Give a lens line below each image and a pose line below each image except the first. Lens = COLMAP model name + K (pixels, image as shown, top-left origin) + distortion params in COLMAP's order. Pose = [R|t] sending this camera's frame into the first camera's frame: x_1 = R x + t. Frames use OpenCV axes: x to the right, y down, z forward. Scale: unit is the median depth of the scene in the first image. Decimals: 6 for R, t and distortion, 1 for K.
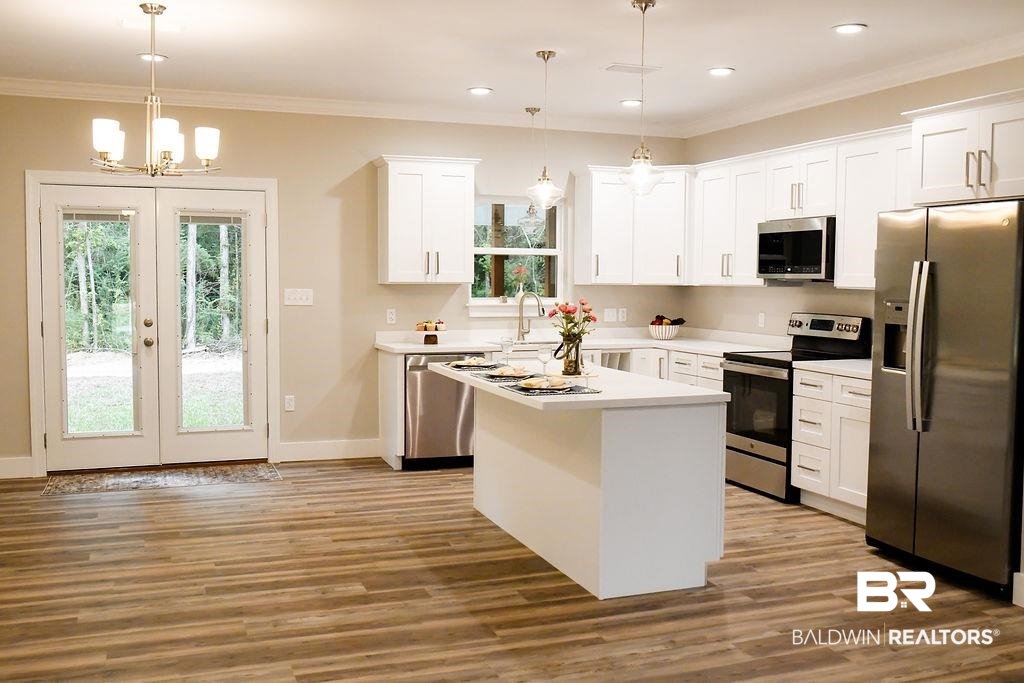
lens RADIAL K [[962.5, 0, 513.5], [0, 962.5, 334.6], [0, 0, 1]] dist [-0.035401, 0.000000]
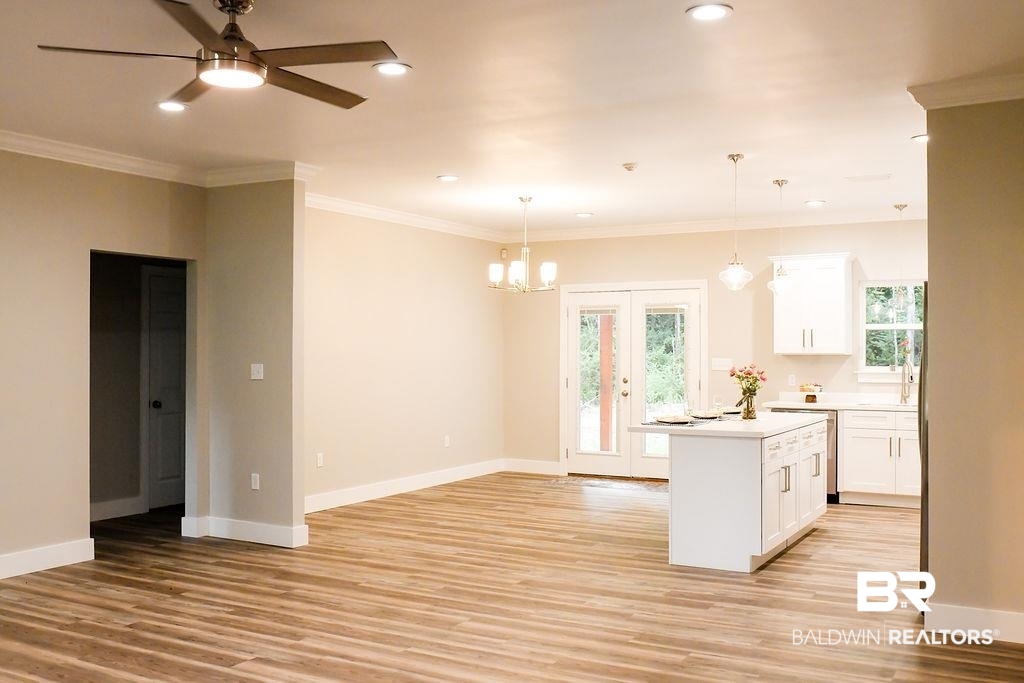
lens RADIAL K [[962.5, 0, 518.3], [0, 962.5, 343.8], [0, 0, 1]] dist [-0.035401, 0.000000]
pose [[0.646233, -0.011564, -0.763053, 0.822611], [-0.042142, 0.997819, -0.050812, 0.017140], [0.761976, 0.064993, 0.644336, -0.130178]]
